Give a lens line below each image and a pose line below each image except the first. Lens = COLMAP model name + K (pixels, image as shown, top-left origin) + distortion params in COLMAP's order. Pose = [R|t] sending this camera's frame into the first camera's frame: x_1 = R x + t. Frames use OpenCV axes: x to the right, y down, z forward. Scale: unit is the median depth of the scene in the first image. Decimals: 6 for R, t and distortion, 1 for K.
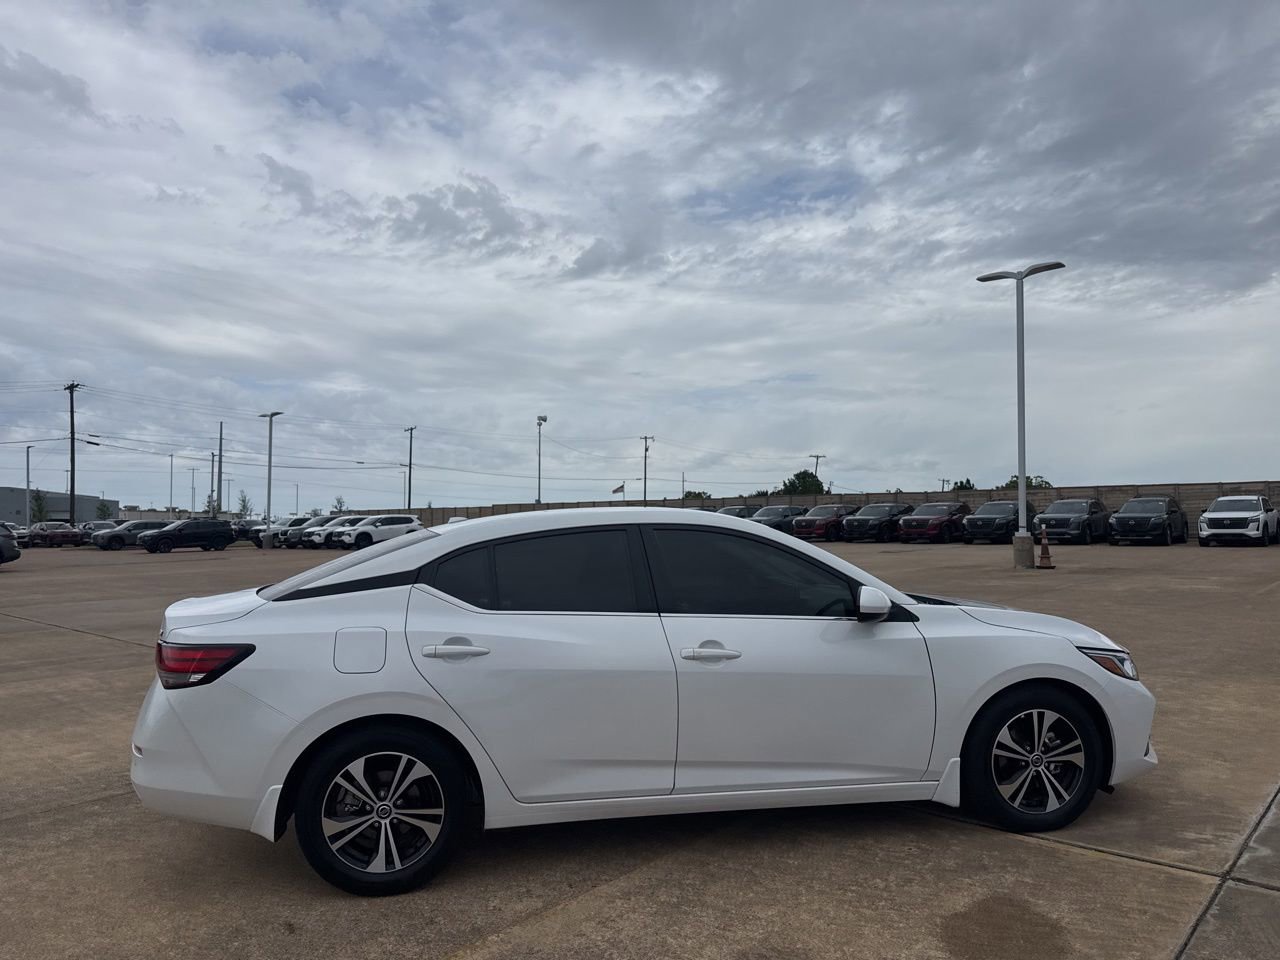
lens RADIAL K [[908.0, 0, 637.6], [0, 908.0, 502.9], [0, 0, 1]] dist [0.036409, -0.045239]
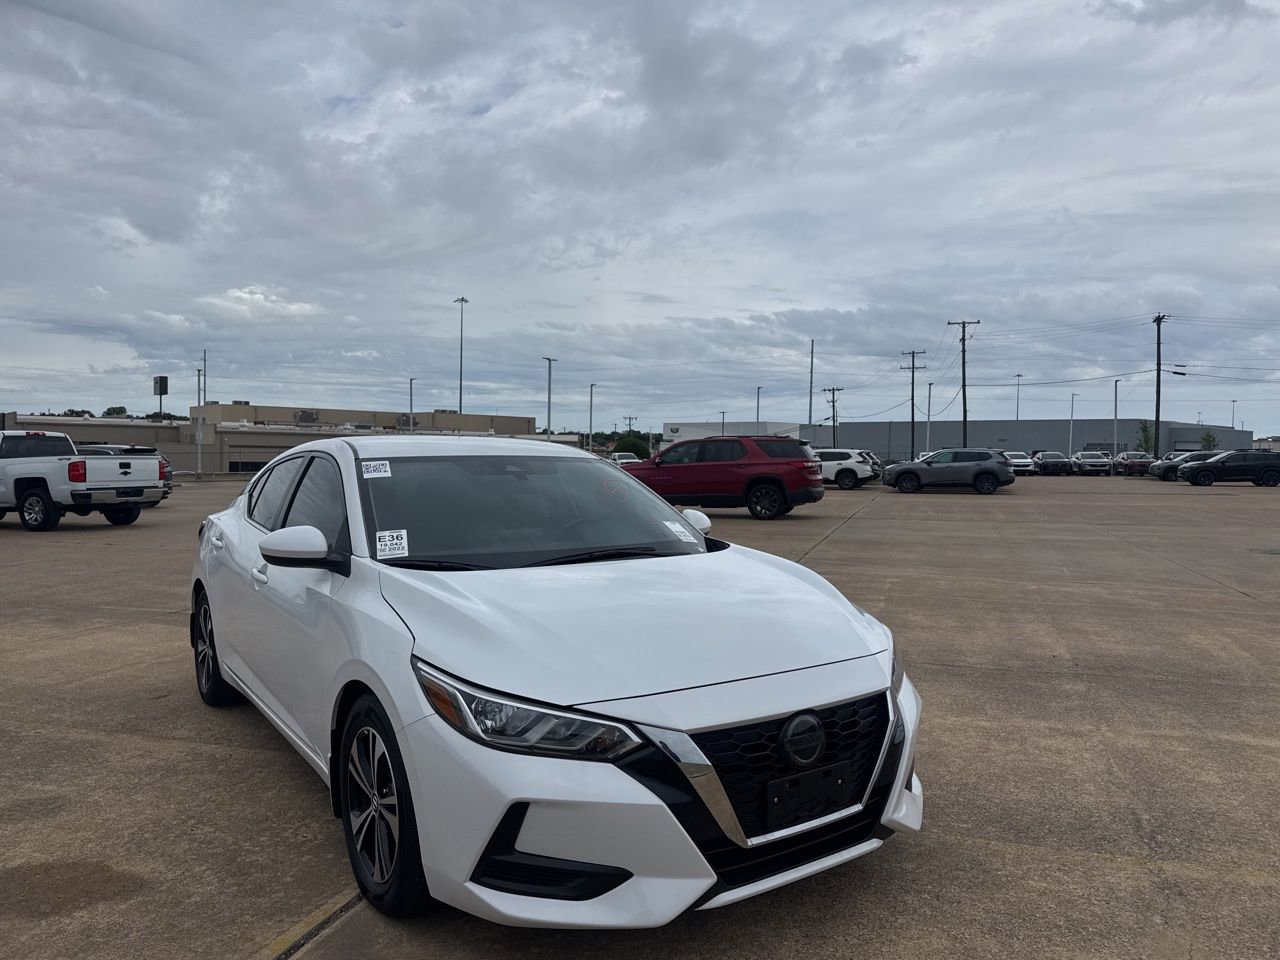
lens RADIAL K [[908.0, 0, 647.4], [0, 908.0, 482.3], [0, 0, 1]] dist [0.036409, -0.045239]
pose [[0.402481, 0.044861, -0.914328, 0.089752], [0.003697, 0.998711, 0.050629, 0.000551], [0.915421, -0.023757, 0.401797, 0.072305]]
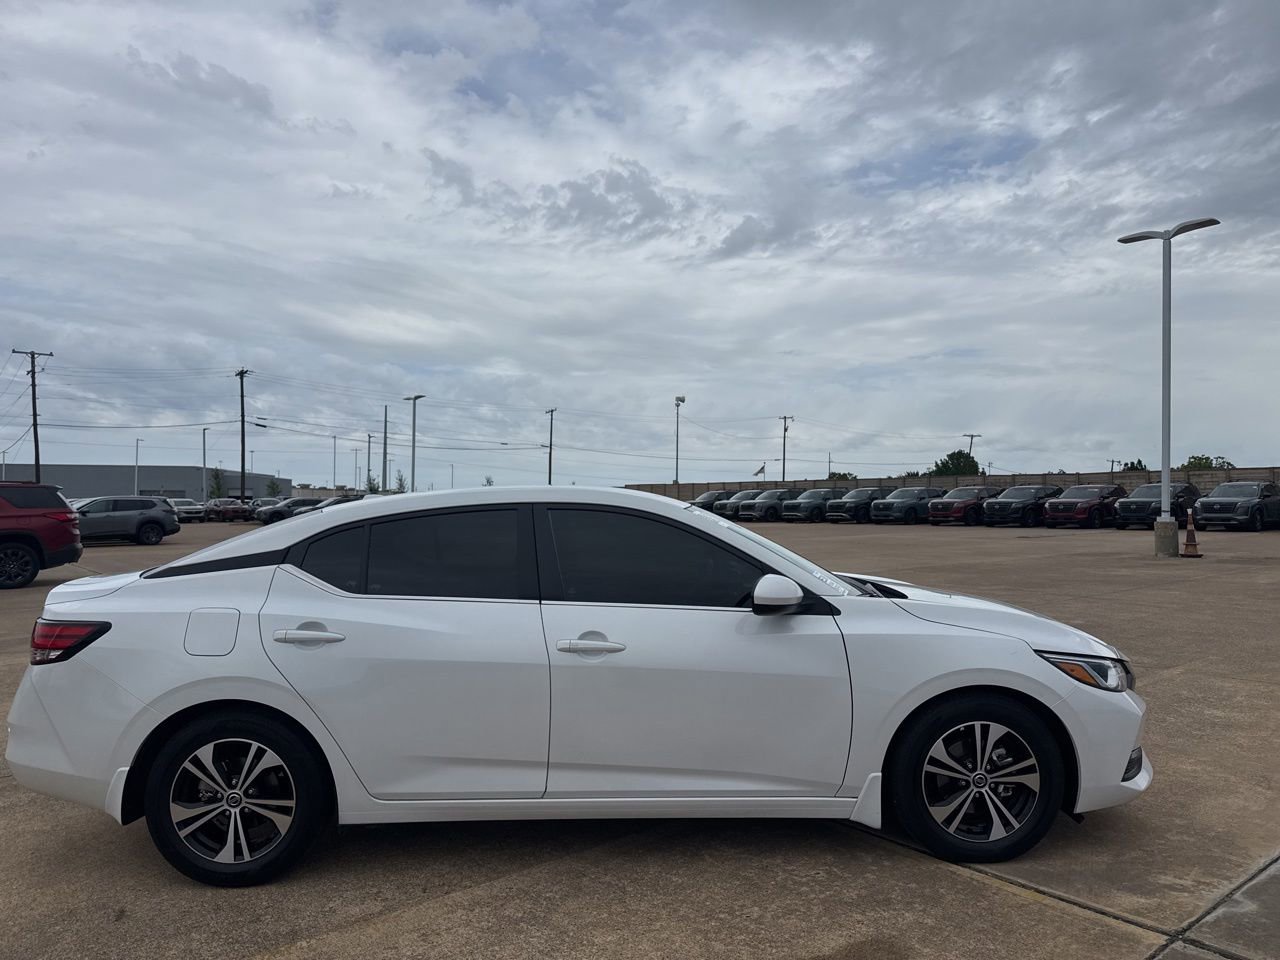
lens RADIAL K [[908.0, 0, 650.9], [0, 908.0, 493.3], [0, 0, 1]] dist [0.036409, -0.045239]
pose [[0.988631, 0.006255, -0.150235, 0.020316], [-0.004653, 0.999929, 0.011014, 0.000217], [0.150293, -0.010189, 0.988589, 0.008136]]
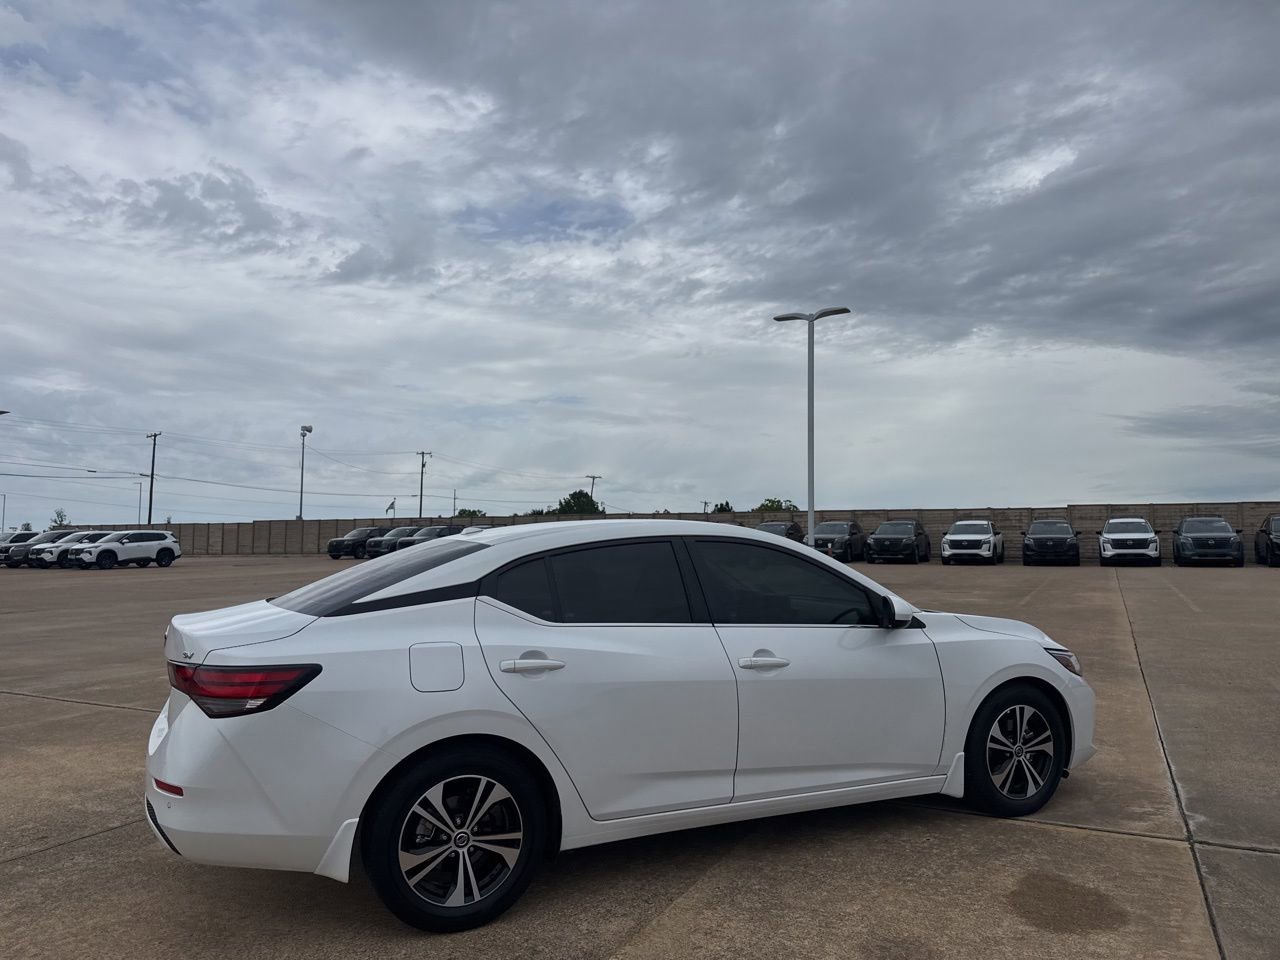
lens RADIAL K [[908.0, 0, 644.3], [0, 908.0, 493.4], [0, 0, 1]] dist [0.036409, -0.045239]
pose [[0.965579, 0.020828, 0.259275, -0.023685], [-0.012605, 0.999365, -0.033339, 0.000821], [-0.259805, 0.028924, 0.965228, 0.002573]]
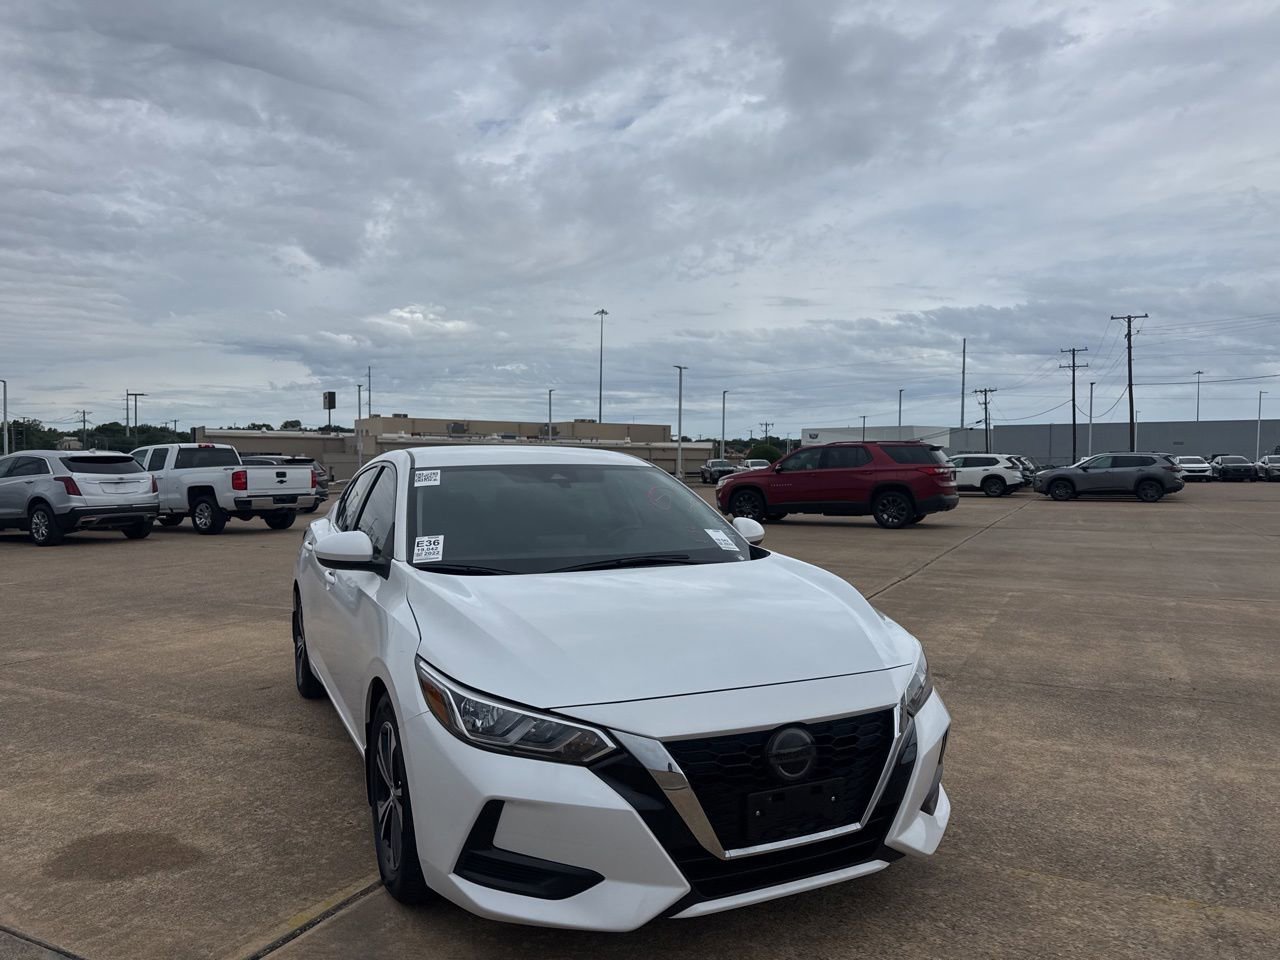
lens RADIAL K [[908.0, 0, 633.0], [0, 908.0, 485.2], [0, 0, 1]] dist [0.036409, -0.045239]
pose [[0.241042, 0.039848, -0.969696, 0.092953], [0.013214, 0.998929, 0.044334, 0.000540], [0.970425, -0.023500, 0.240257, 0.080183]]
